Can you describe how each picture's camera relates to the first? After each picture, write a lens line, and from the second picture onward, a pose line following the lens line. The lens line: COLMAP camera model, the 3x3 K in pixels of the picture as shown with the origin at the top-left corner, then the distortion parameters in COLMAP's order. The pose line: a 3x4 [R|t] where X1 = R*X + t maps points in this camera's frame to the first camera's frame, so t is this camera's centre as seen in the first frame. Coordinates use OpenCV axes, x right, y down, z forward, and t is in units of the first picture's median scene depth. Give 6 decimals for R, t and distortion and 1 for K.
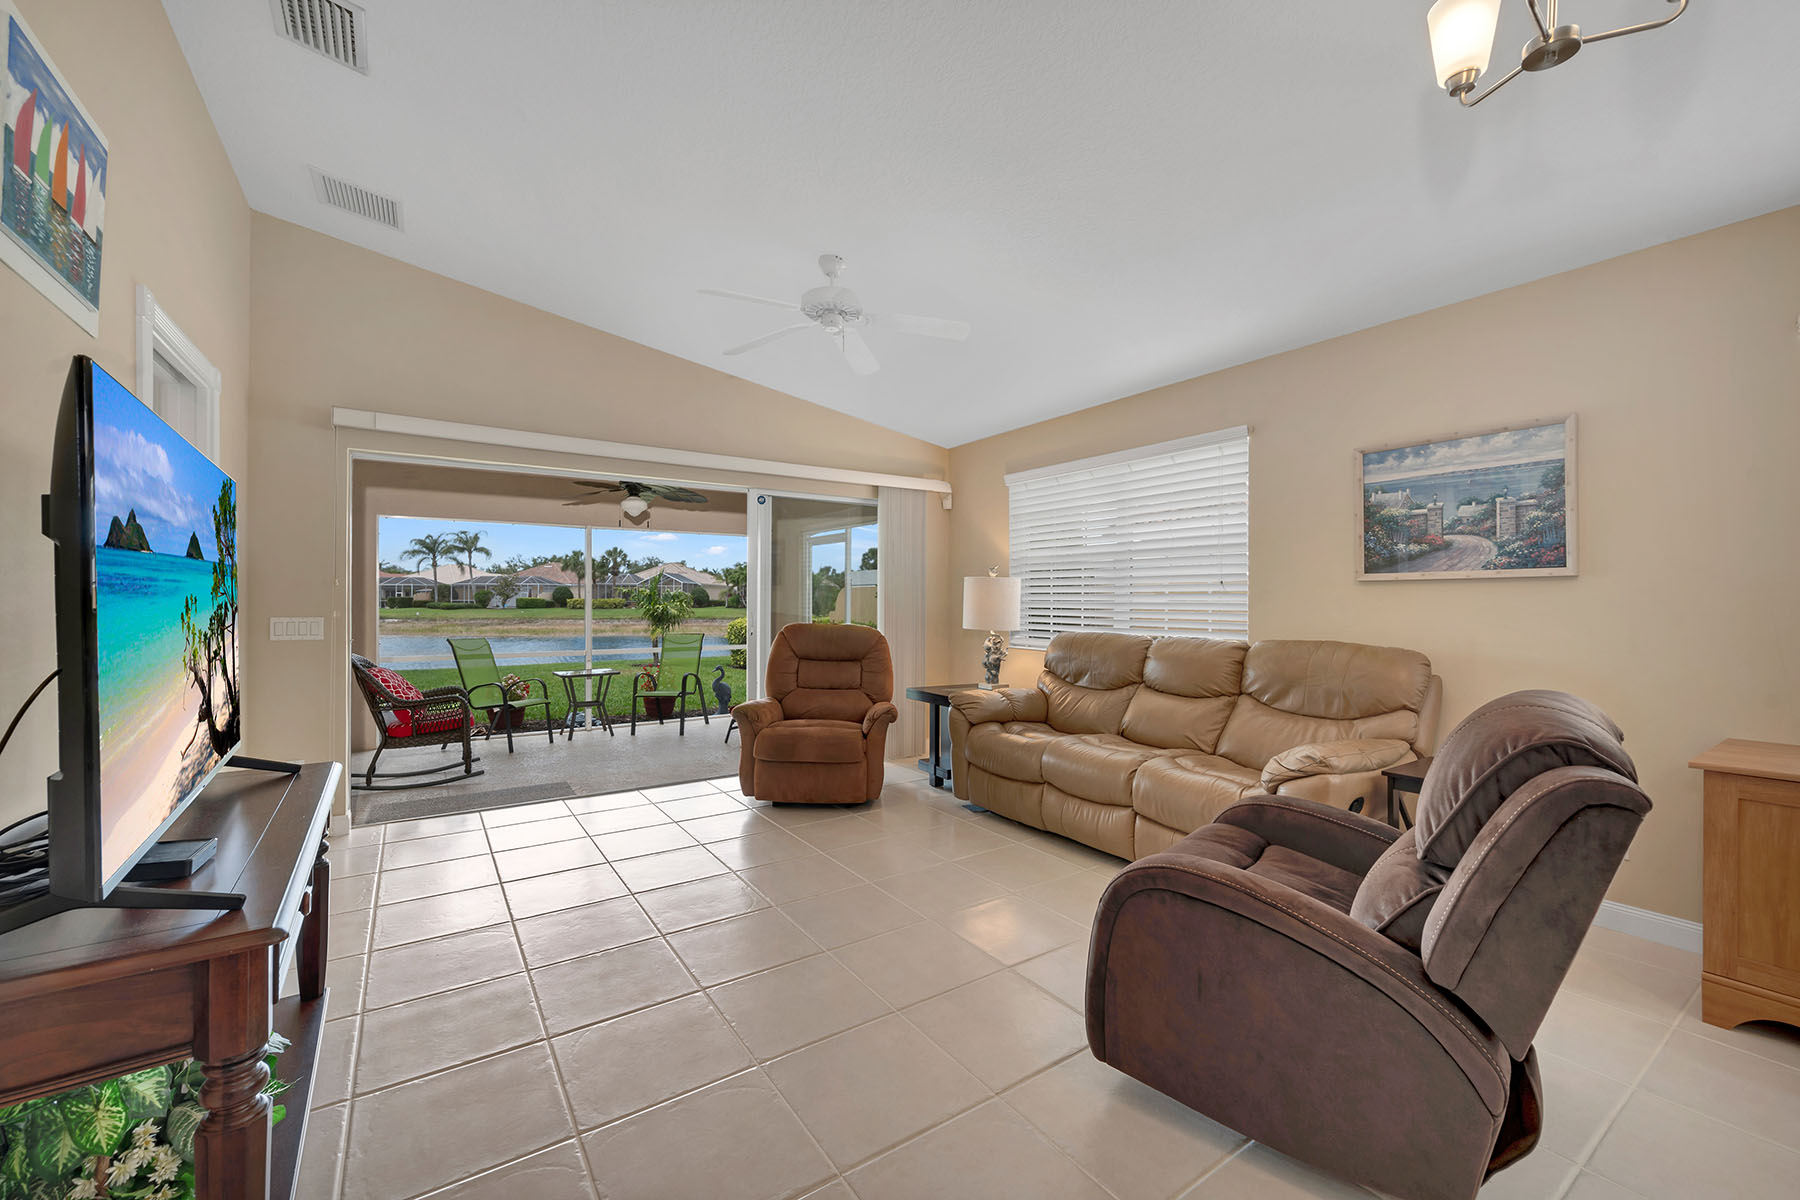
lens RADIAL K [[717.3, 0, 902.1], [0, 717.3, 599.1], [0, 0, 1]] dist [-0.000799, -0.000394]
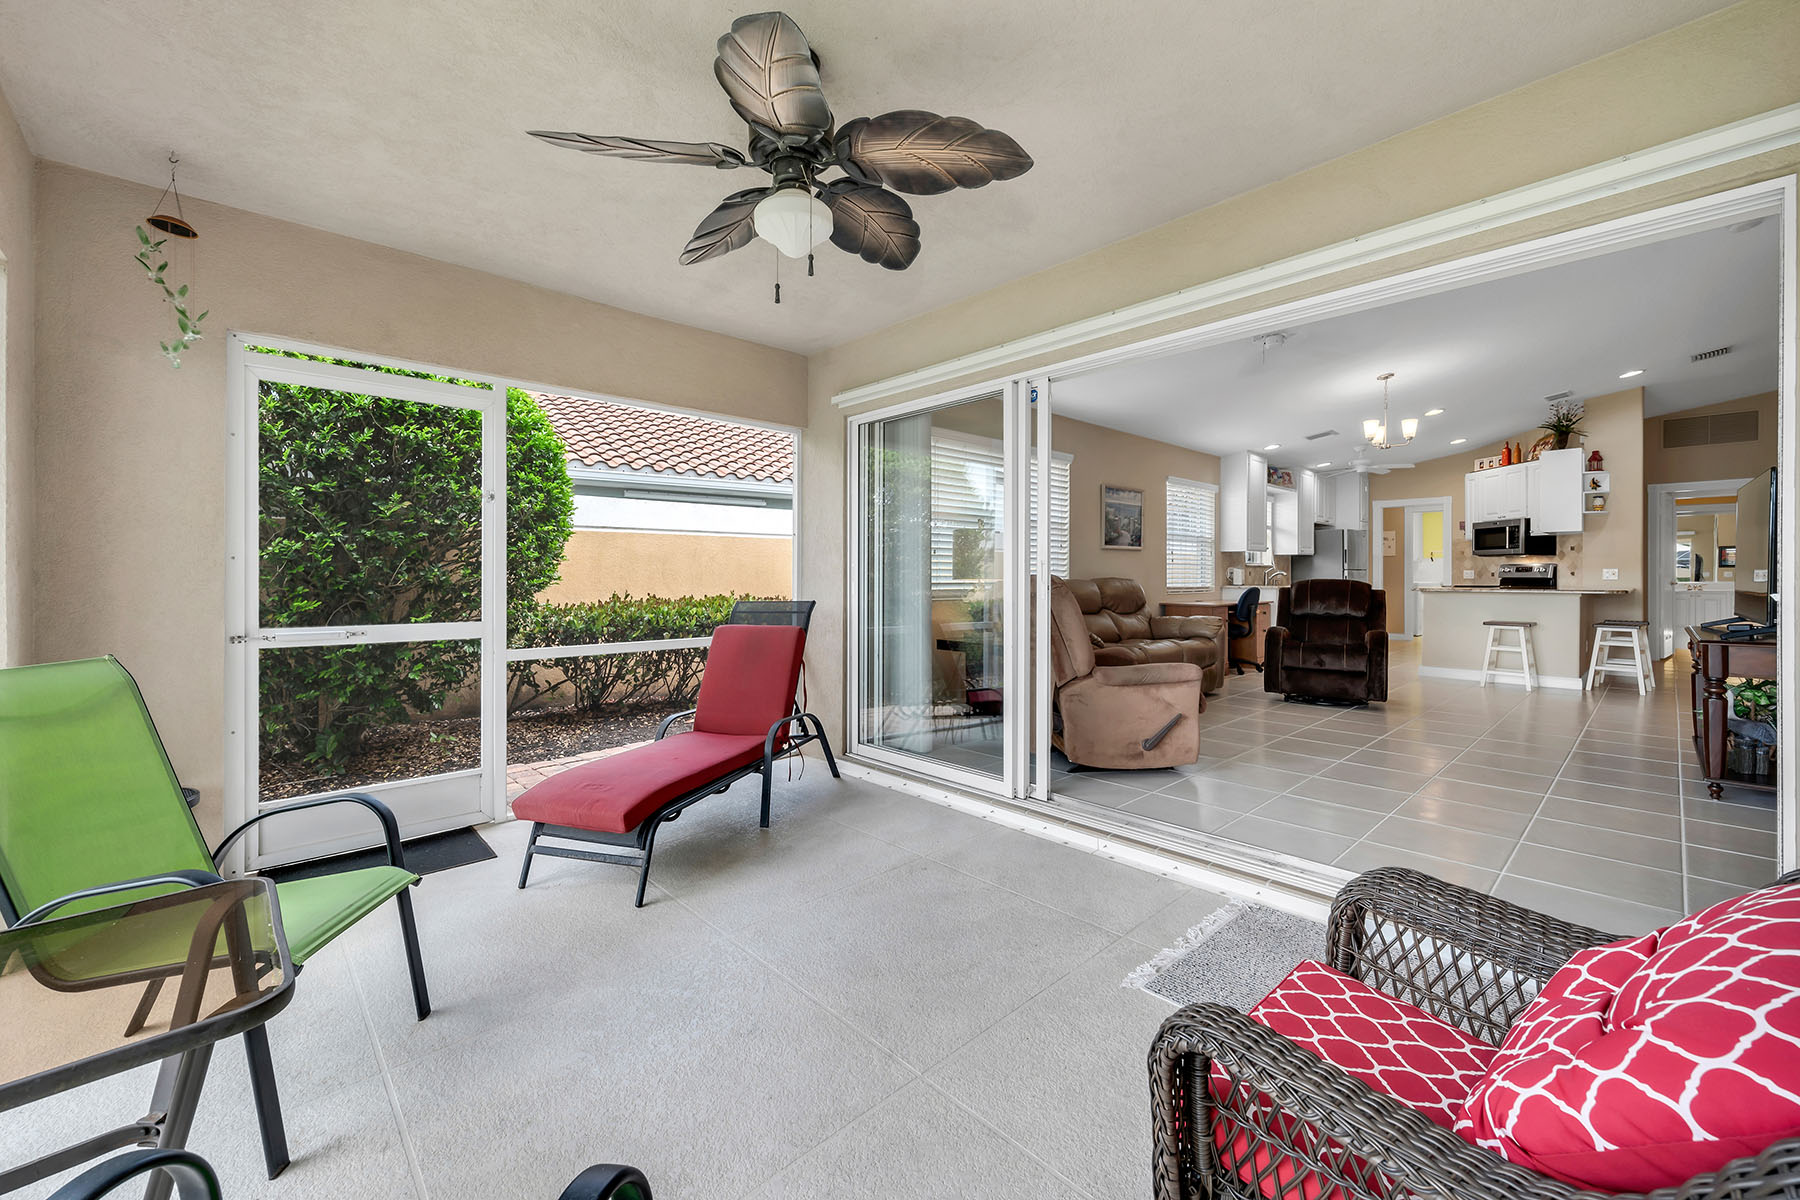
lens RADIAL K [[725.3, 0, 900.9], [0, 725.3, 579.7], [0, 0, 1]] dist [0.001236, 0.000013]
pose [[-0.156060, -0.004255, 0.987738, -0.894759], [0.000327, 0.999990, 0.004359, 0.036947], [-0.987748, 0.001003, -0.156057, 1.279891]]
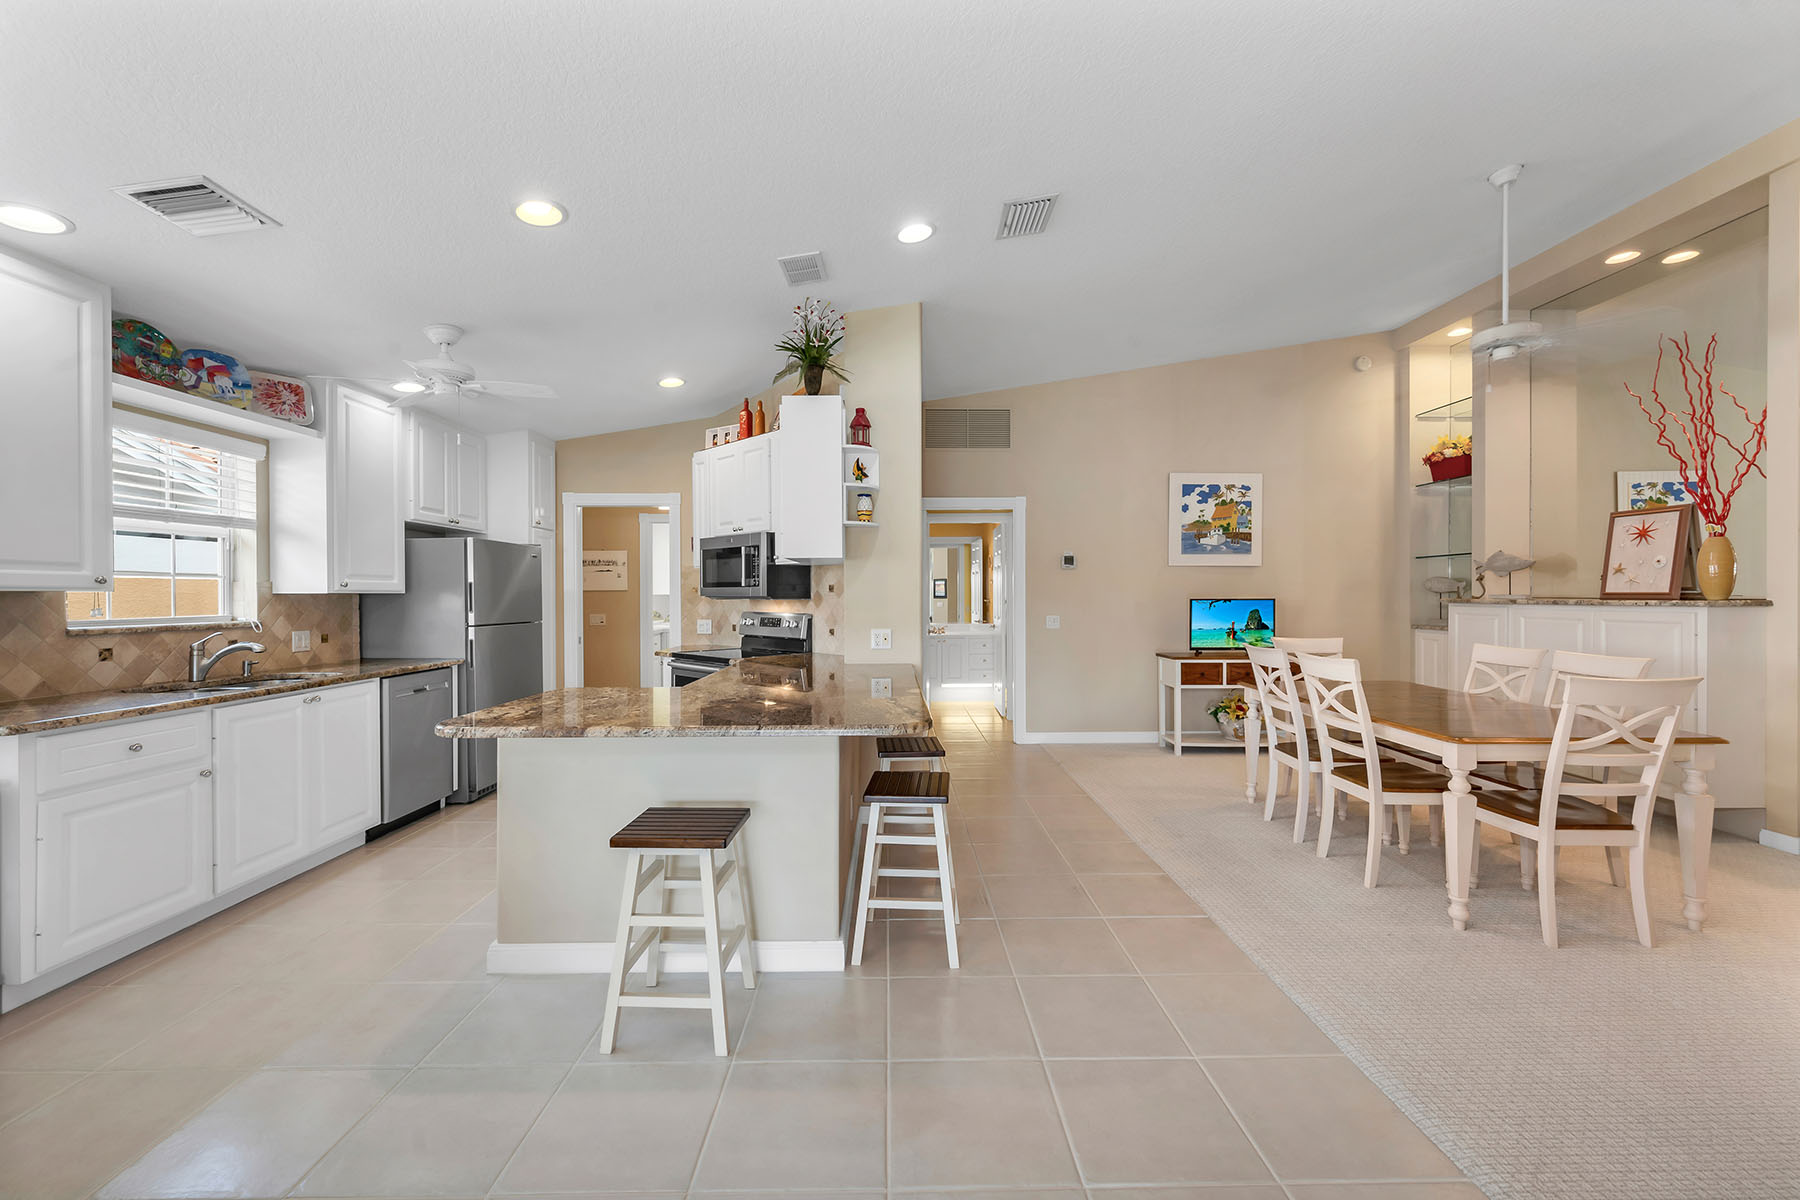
lens RADIAL K [[717.3, 0, 902.1], [0, 717.3, 599.1], [0, 0, 1]] dist [-0.000799, -0.000394]
pose [[-0.835567, -0.000908, 0.549388, -0.077744], [0.002883, 0.999978, 0.006037, -0.019058], [-0.549381, 0.006628, -0.835546, 0.224363]]
